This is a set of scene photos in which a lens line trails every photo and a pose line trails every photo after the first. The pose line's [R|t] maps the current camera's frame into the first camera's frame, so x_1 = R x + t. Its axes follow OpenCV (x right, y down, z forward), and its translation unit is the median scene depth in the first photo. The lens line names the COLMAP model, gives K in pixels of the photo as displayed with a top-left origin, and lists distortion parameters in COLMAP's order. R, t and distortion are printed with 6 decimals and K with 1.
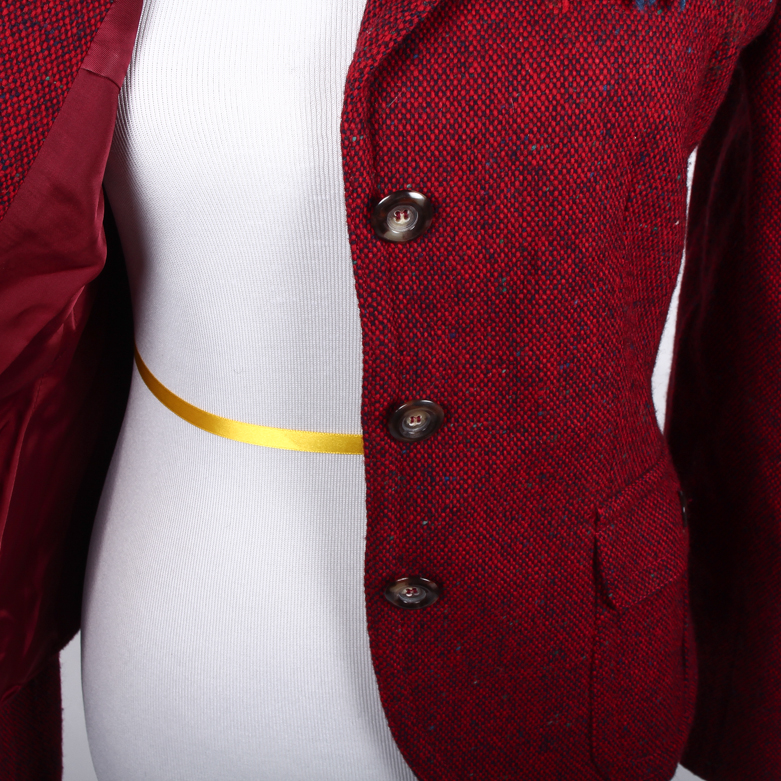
lens RADIAL K [[1347.8, 0, 391.1], [0, 1347.8, 390.9], [0, 0, 1]] dist [-0.079739, 0.000000]
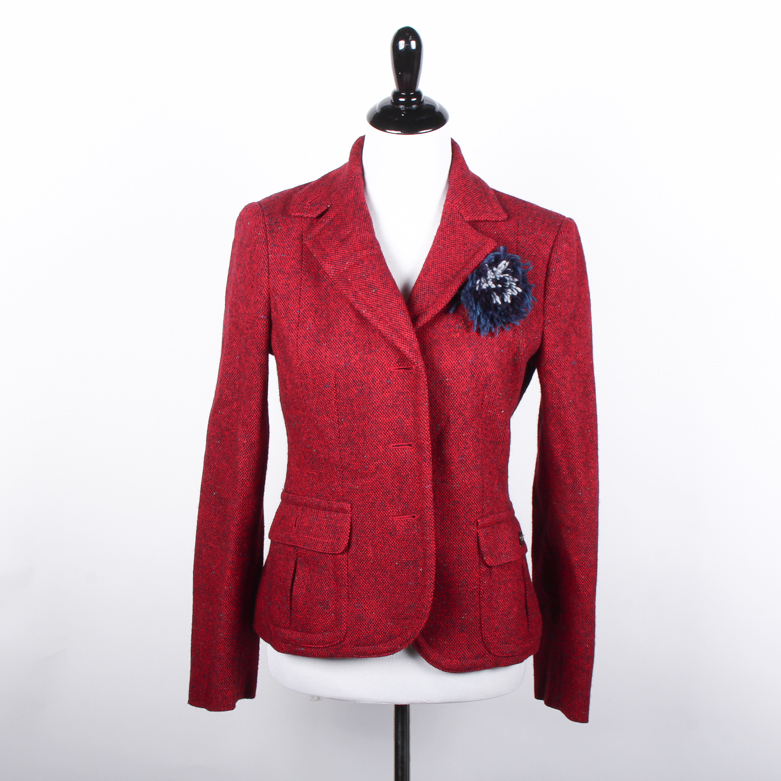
lens RADIAL K [[1347.8, 0, 390.1], [0, 1347.8, 390.5], [0, 0, 1]] dist [-0.079739, 0.000000]
pose [[0.996977, 0.019149, -0.075306, 0.207744], [-0.041590, 0.950151, -0.309003, 0.790986], [0.065635, 0.311201, 0.948075, -1.894013]]
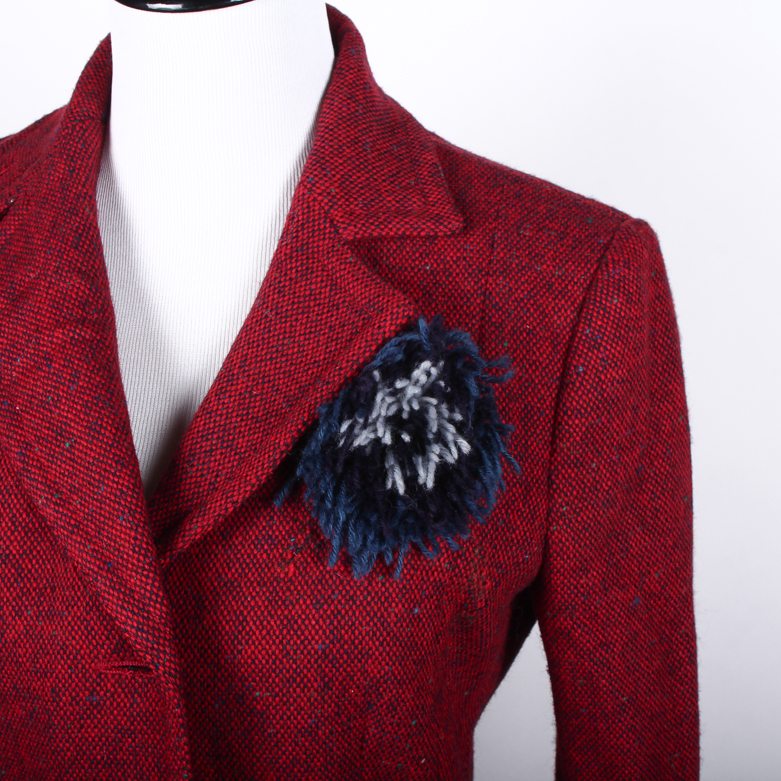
lens RADIAL K [[1347.8, 0, 391.3], [0, 1347.8, 390.0], [0, 0, 1]] dist [-0.079739, 0.000000]
pose [[0.975097, 0.041660, -0.217829, 0.446284], [-0.089506, 0.972579, -0.214660, -0.198201], [0.202913, 0.228811, 0.952088, -0.090619]]
